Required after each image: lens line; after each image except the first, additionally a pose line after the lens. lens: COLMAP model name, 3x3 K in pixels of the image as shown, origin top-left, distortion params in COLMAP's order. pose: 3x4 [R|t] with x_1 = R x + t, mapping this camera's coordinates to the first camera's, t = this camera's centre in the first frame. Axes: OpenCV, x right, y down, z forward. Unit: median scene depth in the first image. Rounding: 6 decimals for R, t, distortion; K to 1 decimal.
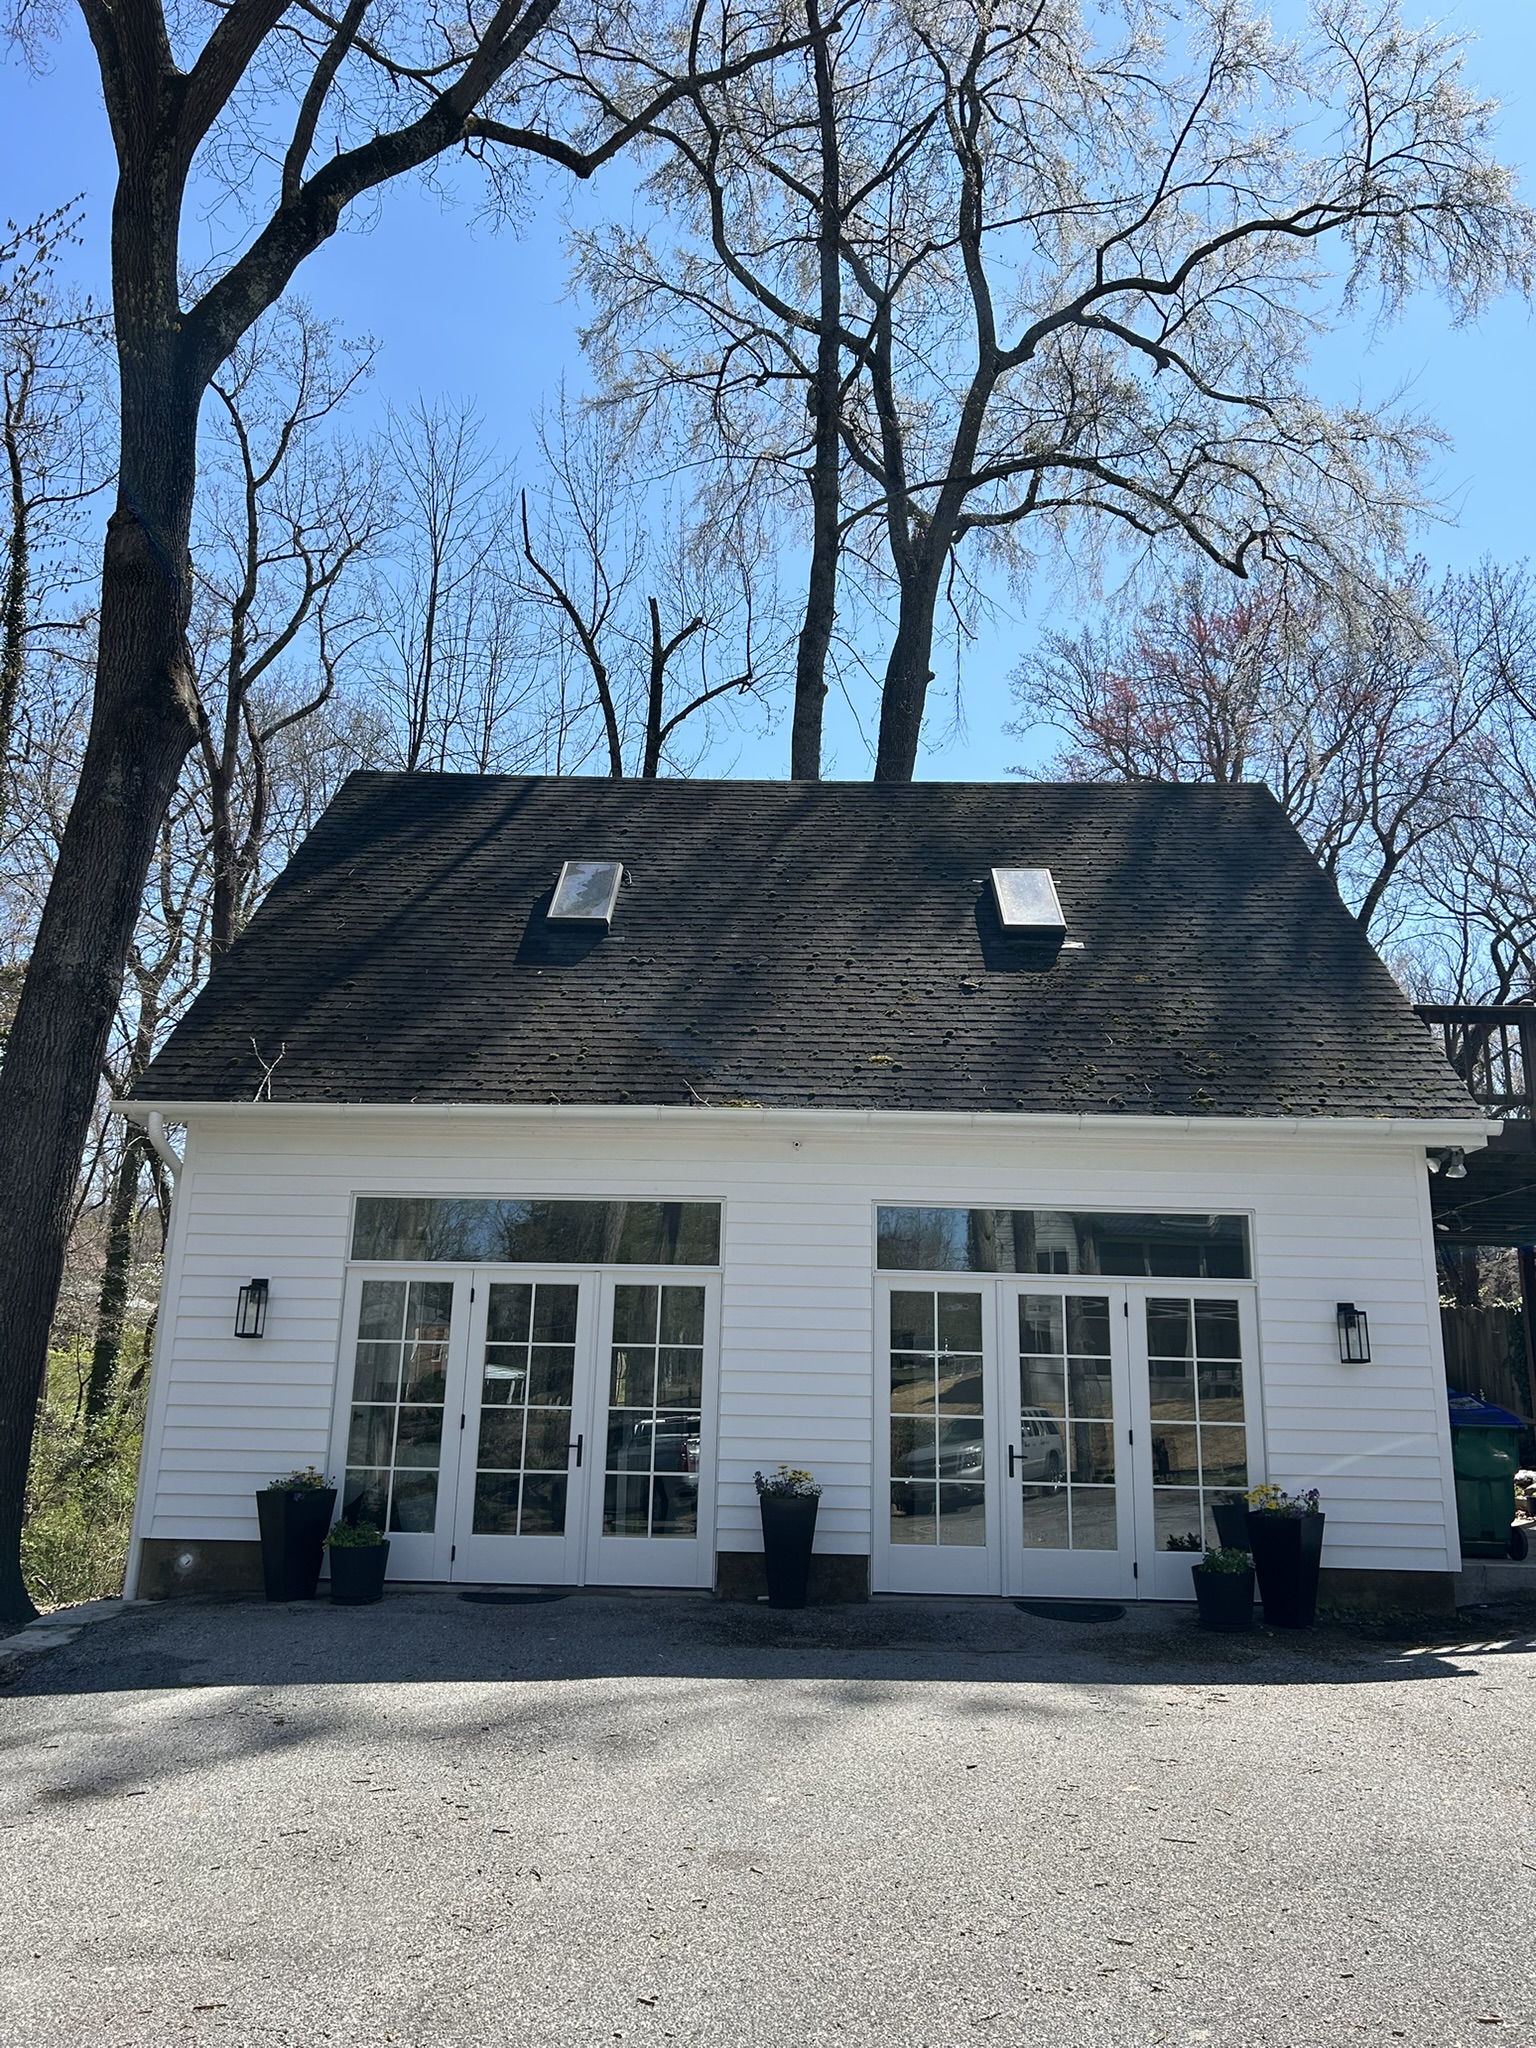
lens RADIAL K [[1533.9, 0, 768.0], [0, 1533.9, 1024.0], [0, 0, 1]] dist [0.088456, -0.001896]
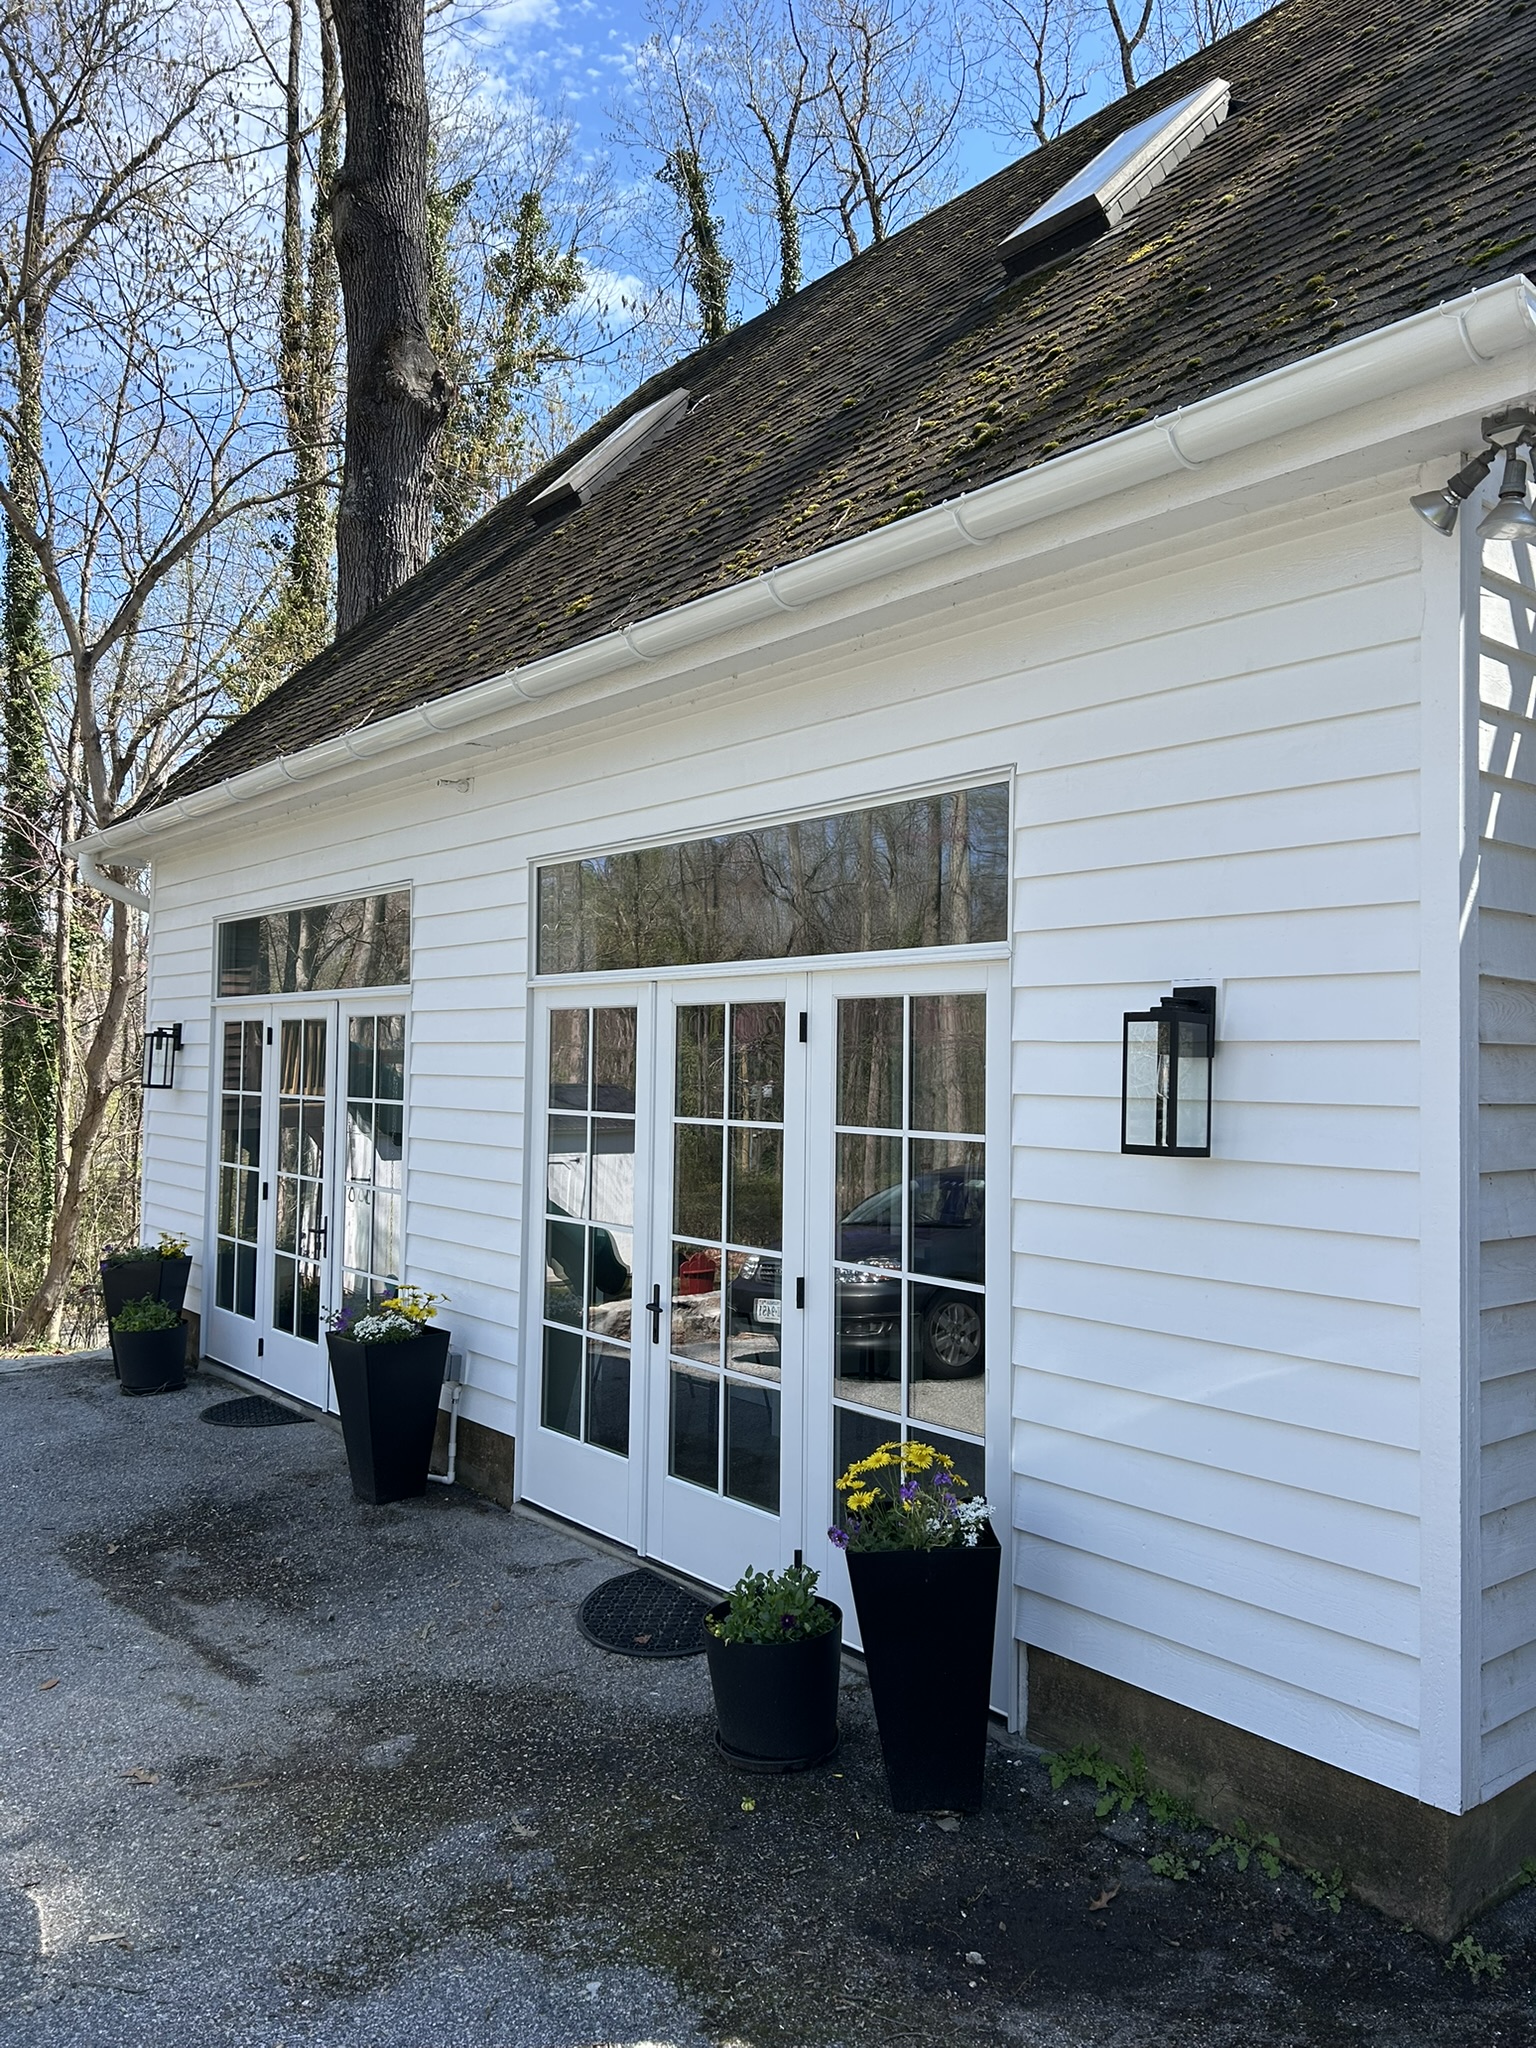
lens RADIAL K [[1533.9, 0, 768.0], [0, 1533.9, 1024.0], [0, 0, 1]] dist [0.088456, -0.001896]
pose [[0.640100, -0.036307, -0.767433, 0.580279], [0.179442, 0.978321, 0.103384, 0.135041], [0.747042, -0.203886, 0.632739, 0.701814]]
